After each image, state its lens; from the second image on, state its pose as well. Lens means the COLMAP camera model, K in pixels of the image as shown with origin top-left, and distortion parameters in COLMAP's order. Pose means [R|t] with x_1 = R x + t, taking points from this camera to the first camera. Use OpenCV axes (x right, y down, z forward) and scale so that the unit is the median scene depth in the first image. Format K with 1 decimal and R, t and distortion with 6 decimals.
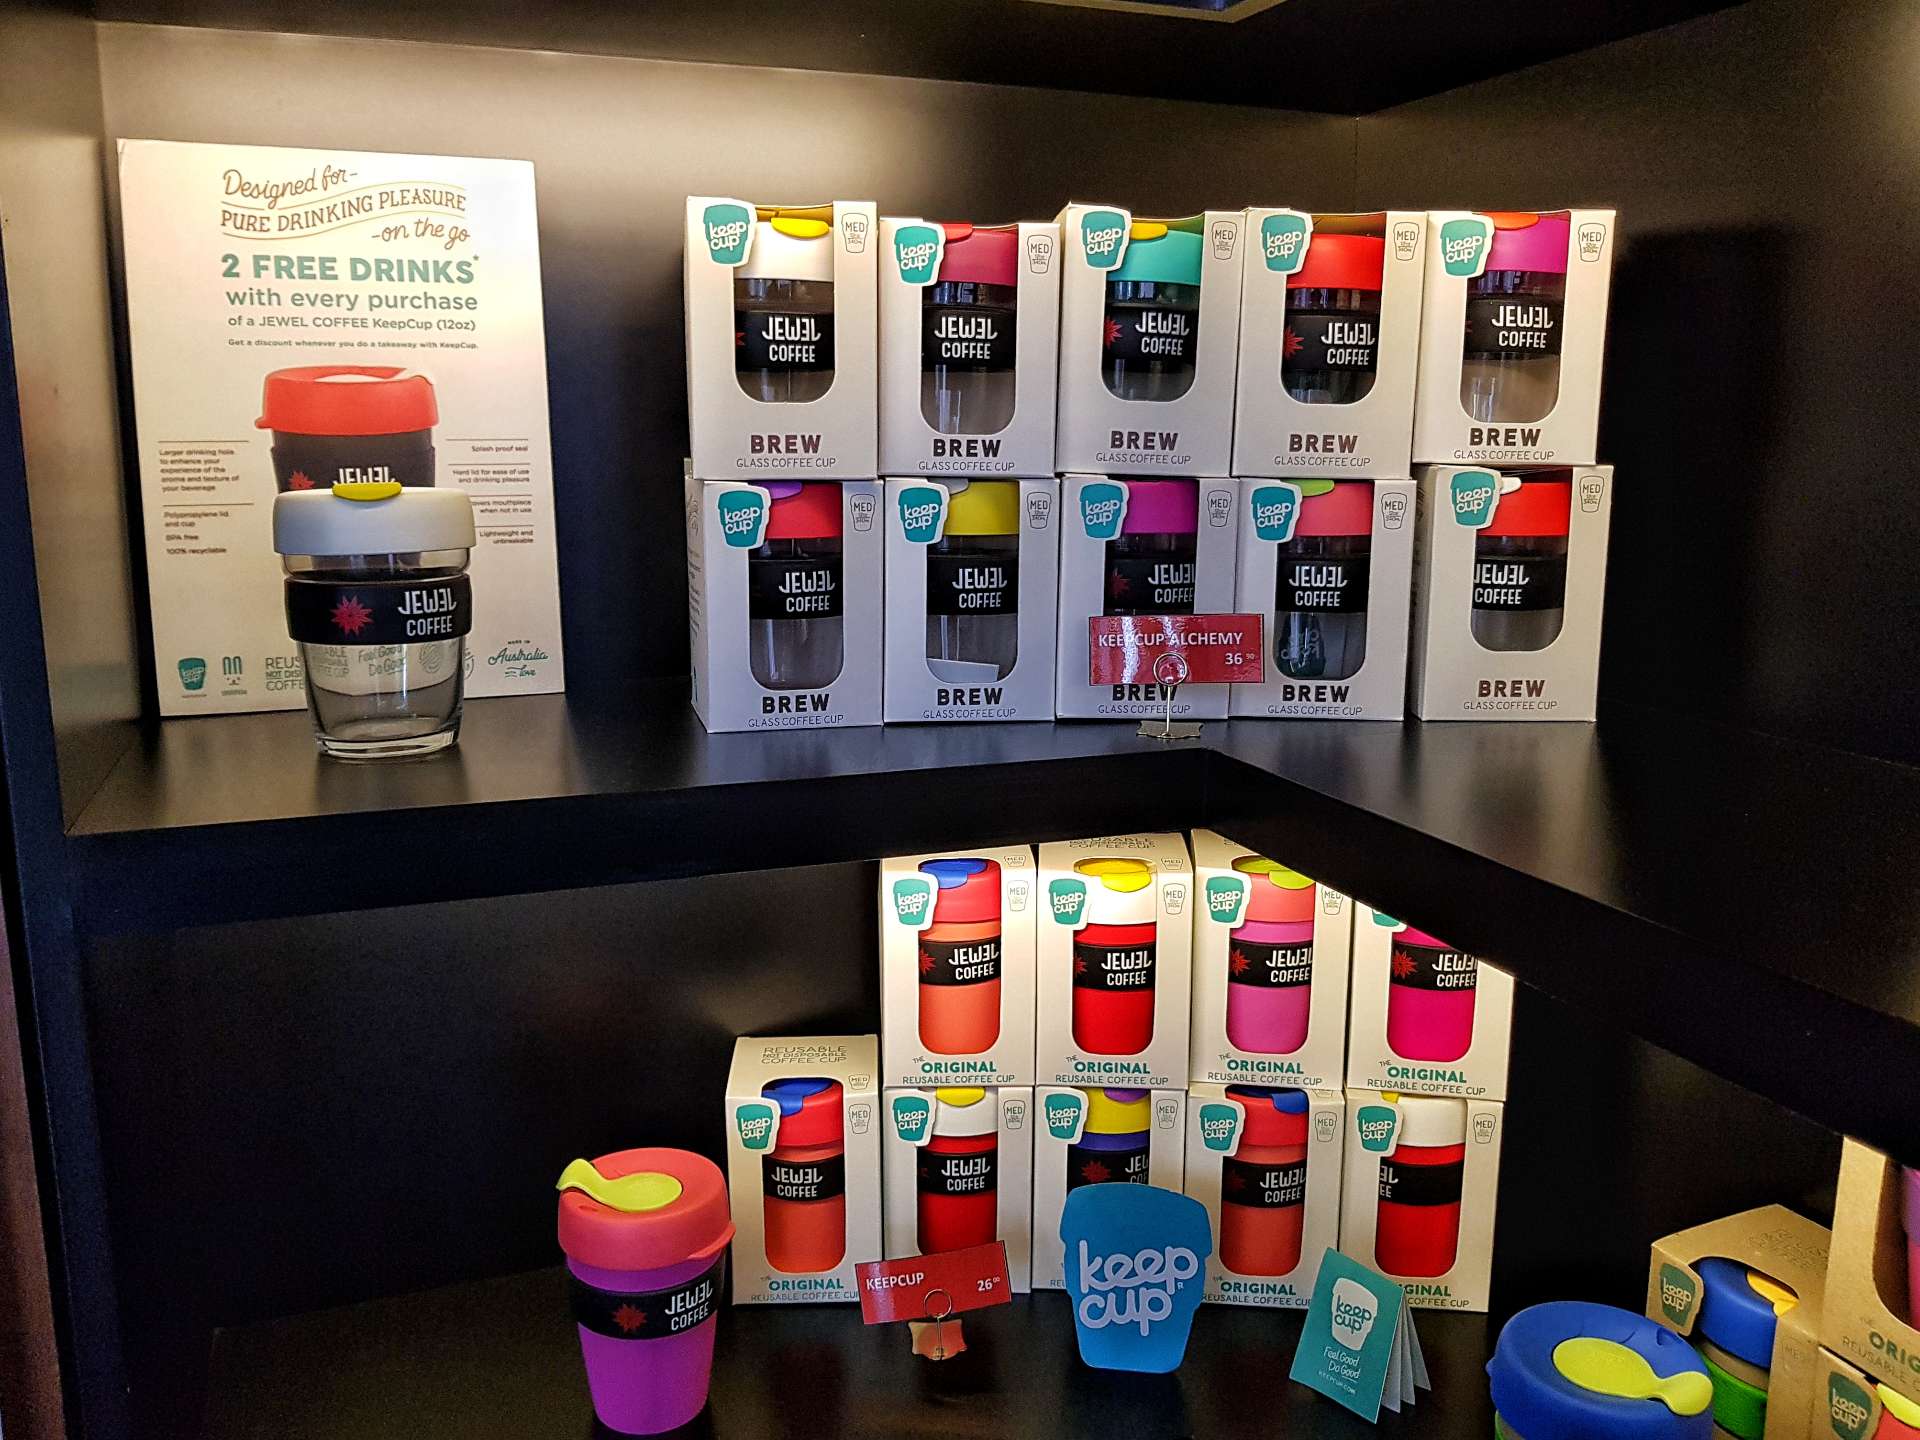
lens RADIAL K [[1547.3, 0, 941.5], [0, 1547.3, 695.8], [0, 0, 1]] dist [-0.009445, 0.002366]
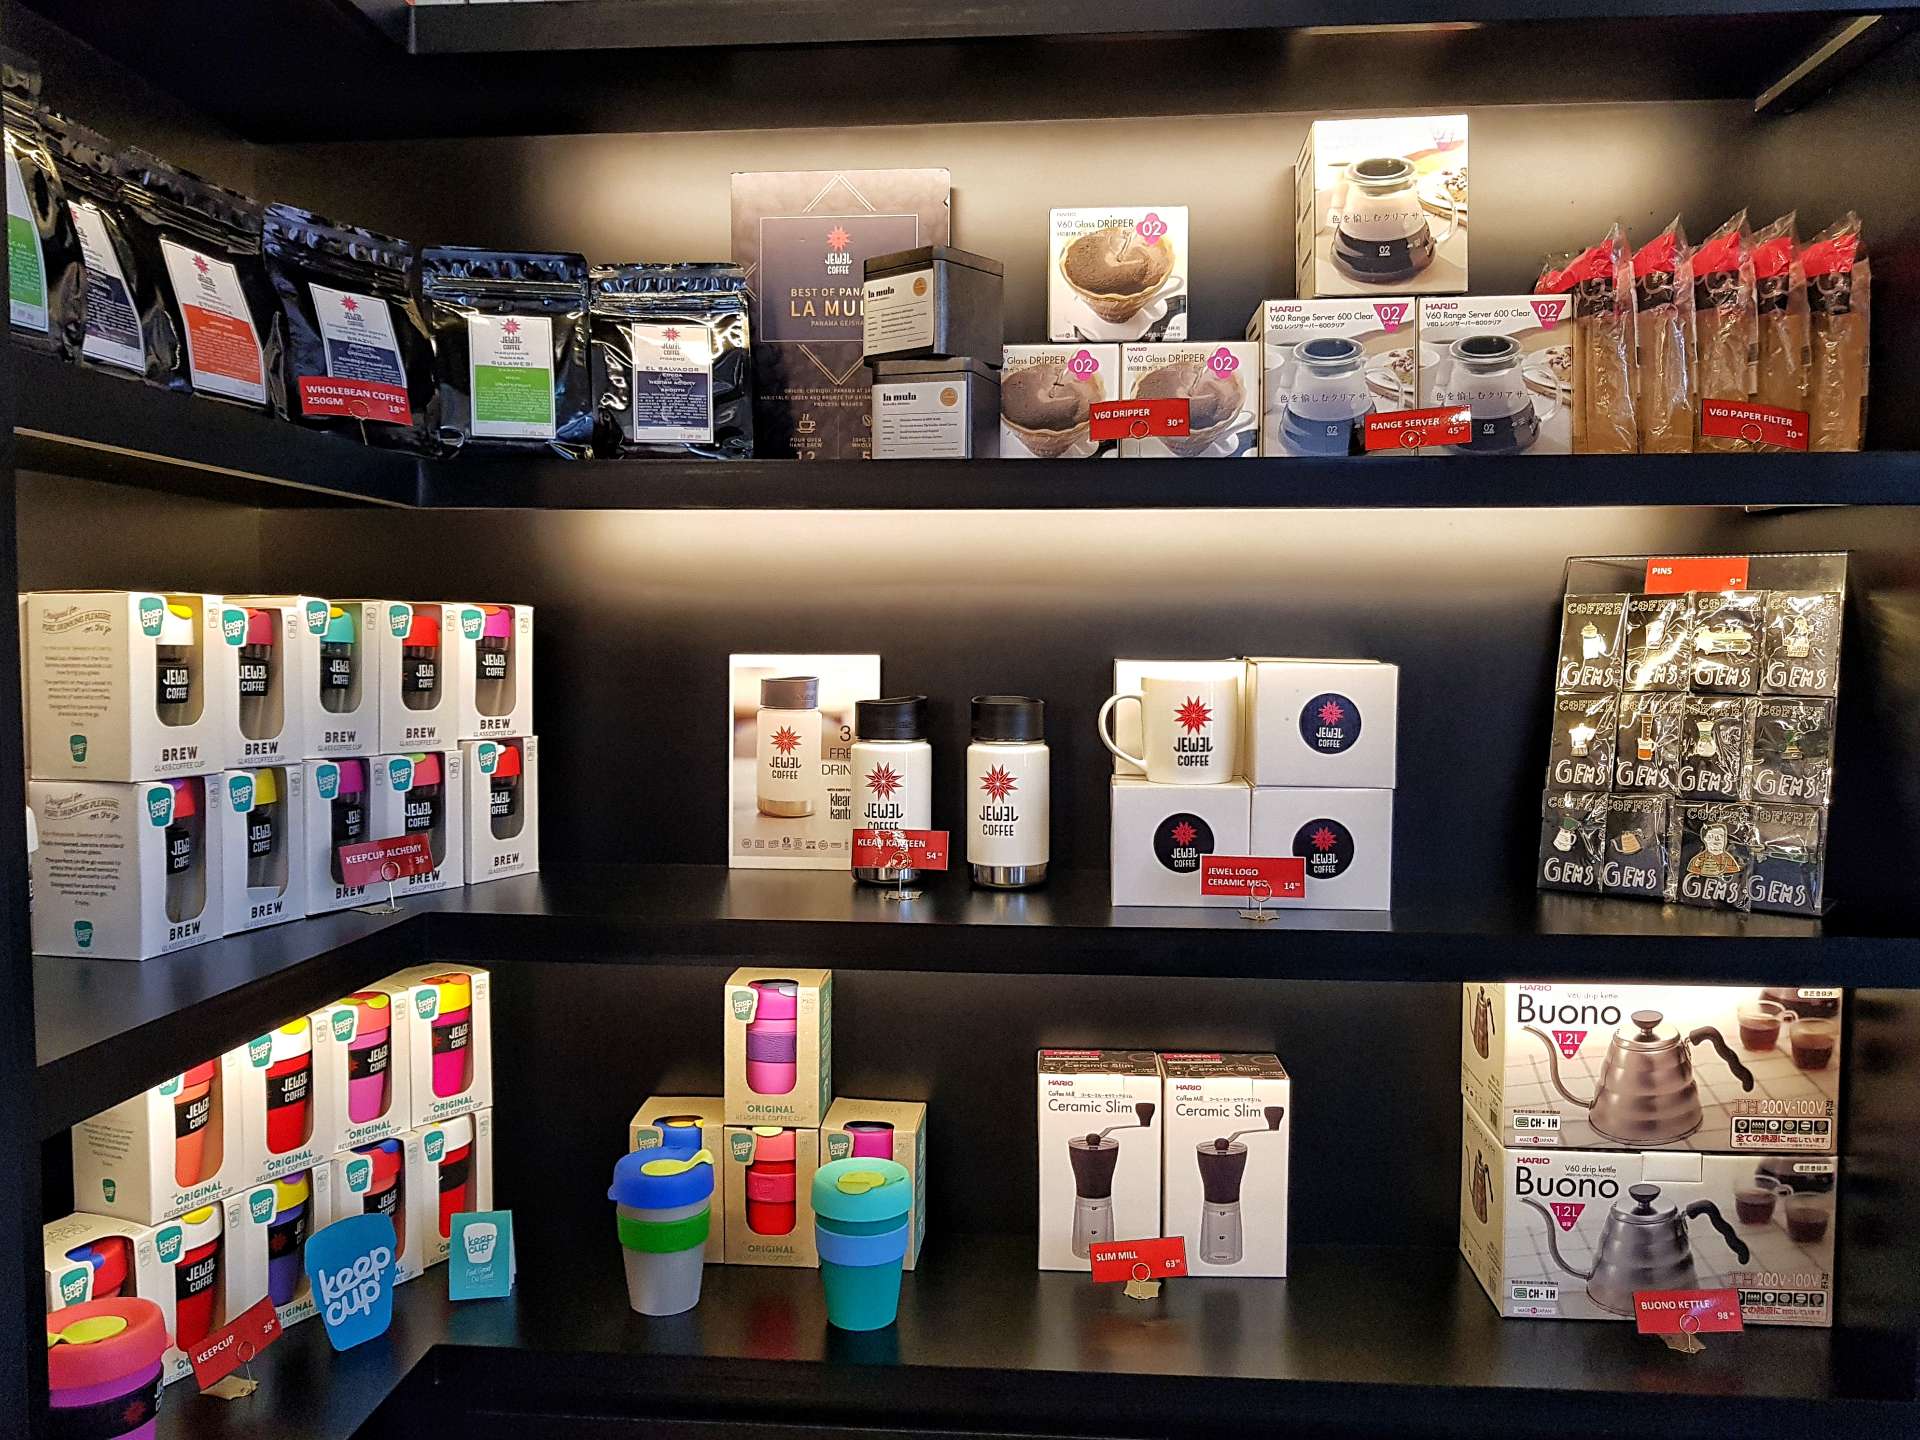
lens RADIAL K [[1547.3, 0, 959.6], [0, 1547.3, 715.7], [0, 0, 1]] dist [-0.009445, 0.002366]
pose [[0.425206, -0.042874, 0.904081, -1.054538], [0.152789, 0.987942, -0.025008, -0.045777], [-0.892107, 0.148767, 0.426629, -0.280353]]
